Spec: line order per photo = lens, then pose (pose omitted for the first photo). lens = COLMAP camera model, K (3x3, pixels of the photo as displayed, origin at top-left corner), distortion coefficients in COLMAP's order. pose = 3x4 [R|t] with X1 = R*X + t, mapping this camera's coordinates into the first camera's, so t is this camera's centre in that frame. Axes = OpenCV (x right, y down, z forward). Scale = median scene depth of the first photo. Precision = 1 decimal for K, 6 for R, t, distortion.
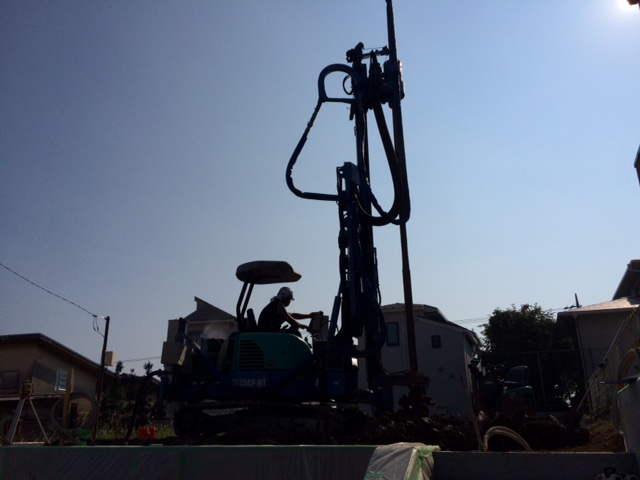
lens RADIAL K [[537.8, 0, 320.0], [0, 537.8, 240.0], [0, 0, 1]] dist [0.059404, -0.080295]
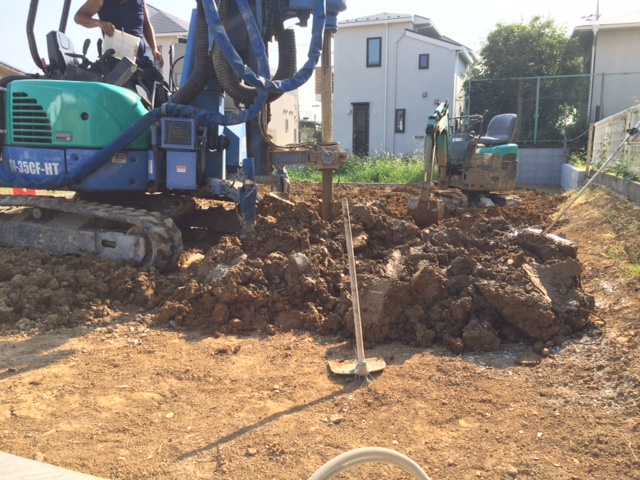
lens RADIAL K [[537.8, 0, 320.0], [0, 537.8, 240.0], [0, 0, 1]] dist [0.059404, -0.080295]
pose [[0.999983, 0.002417, 0.005241, 0.068095], [-0.004695, 0.868769, 0.495196, 0.014546], [-0.003356, -0.495212, 0.868766, 0.169875]]
